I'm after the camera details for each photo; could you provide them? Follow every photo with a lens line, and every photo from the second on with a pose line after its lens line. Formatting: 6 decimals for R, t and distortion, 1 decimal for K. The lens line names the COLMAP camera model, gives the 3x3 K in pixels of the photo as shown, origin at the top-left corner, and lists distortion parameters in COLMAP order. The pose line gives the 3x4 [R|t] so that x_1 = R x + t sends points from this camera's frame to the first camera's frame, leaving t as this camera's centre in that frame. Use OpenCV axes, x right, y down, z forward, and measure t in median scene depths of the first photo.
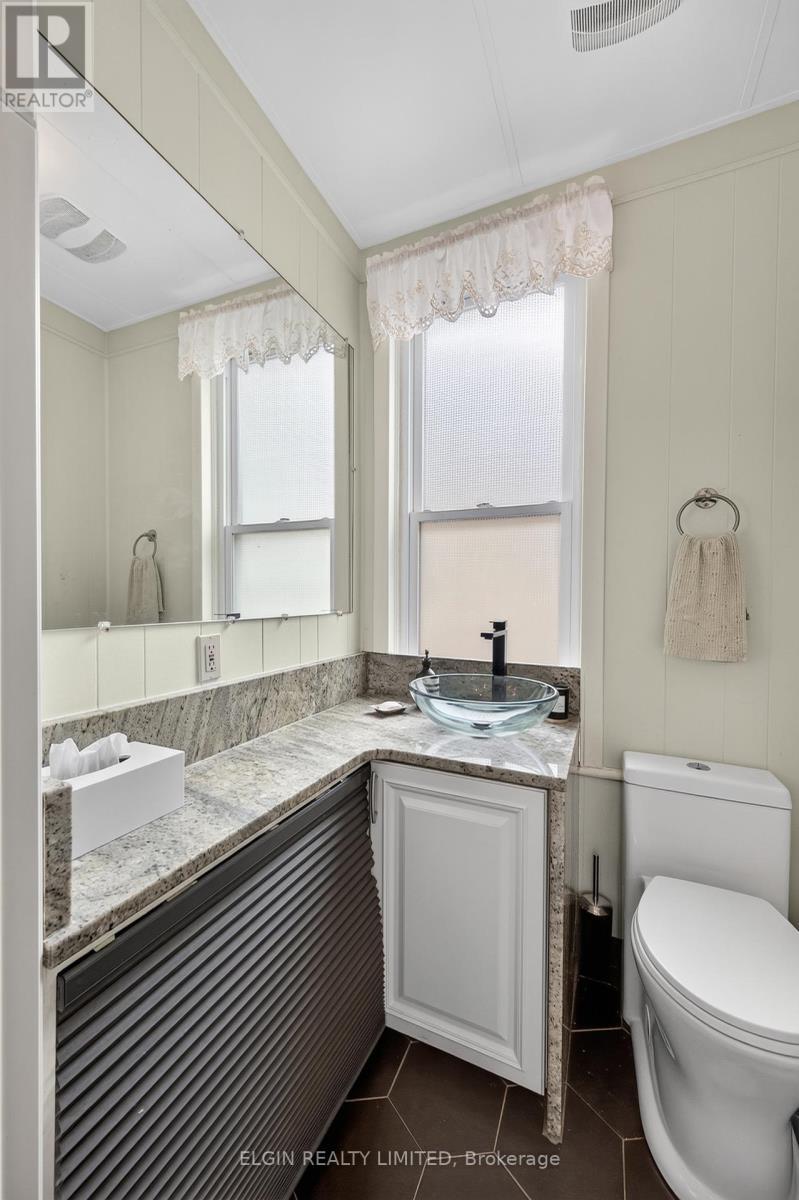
lens RADIAL K [[473.5, 0, 396.5], [0, 473.5, 599.6], [0, 0, 1]] dist [-0.004433, -0.000074]
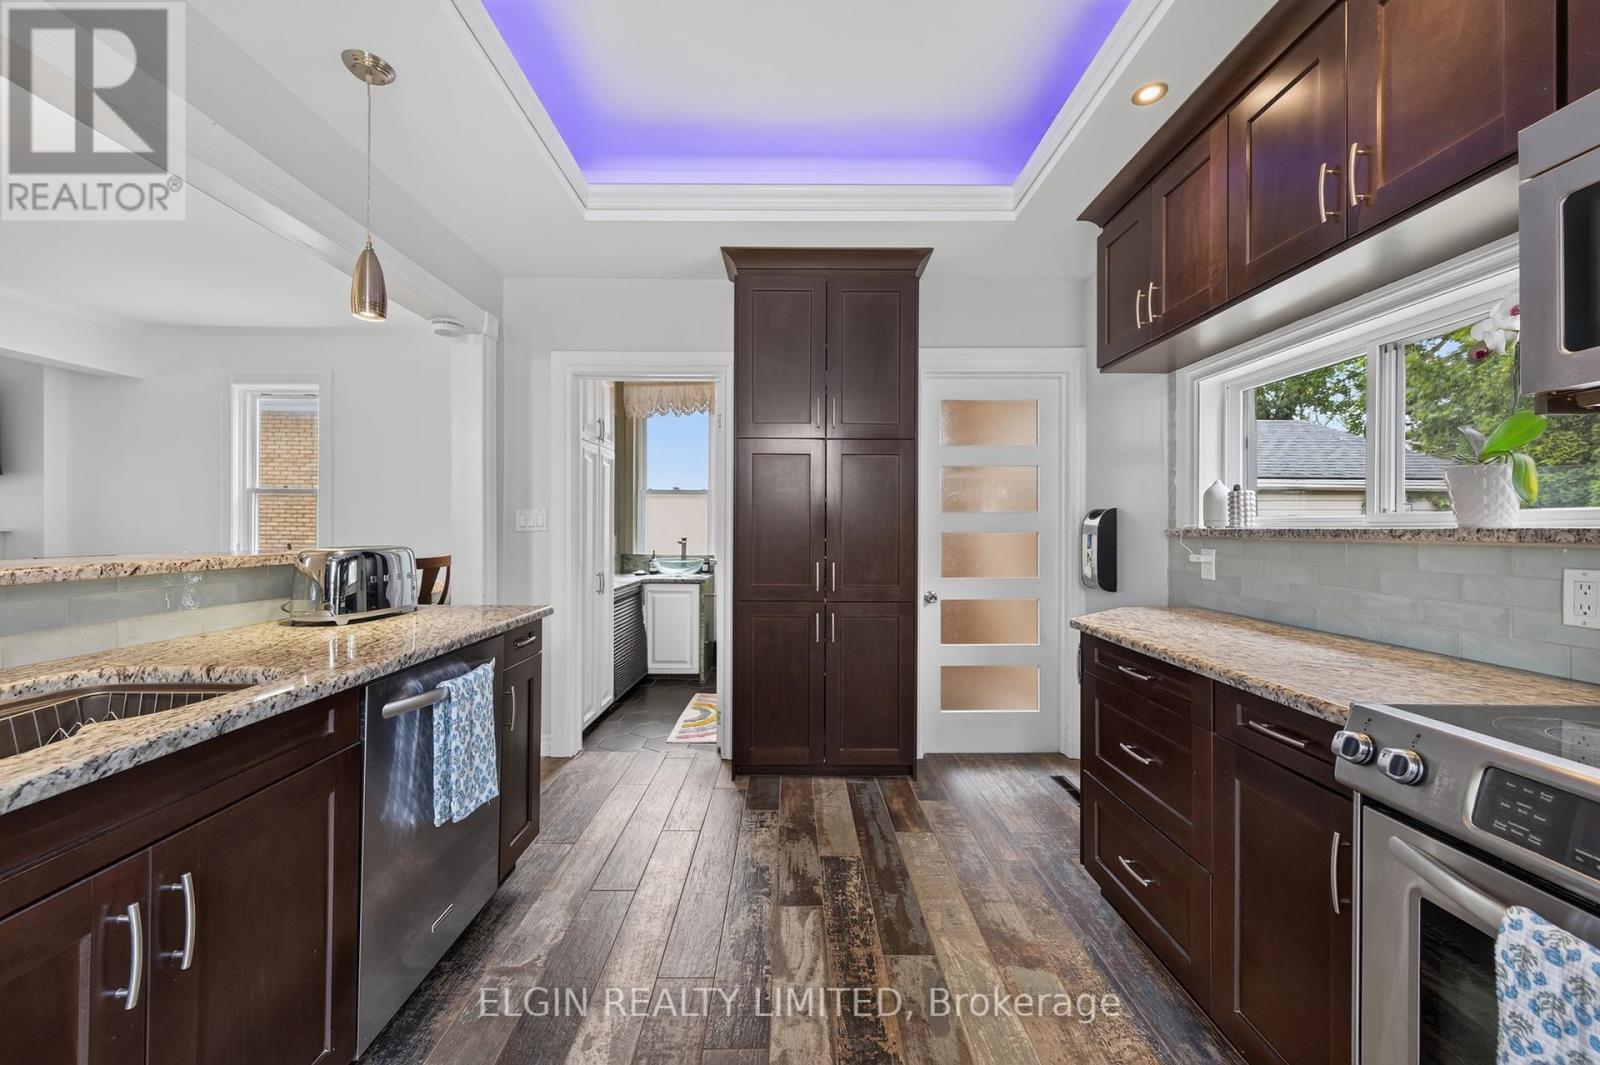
lens RADIAL K [[631.3, 0, 798.9], [0, 631.3, 531.6], [0, 0, 1]] dist [-0.004433, -0.000074]
pose [[0.906766, -0.001409, 0.421631, -0.814544], [0.005870, 0.999940, -0.009282, 0.053830], [-0.421592, 0.010892, 0.906720, -2.929212]]
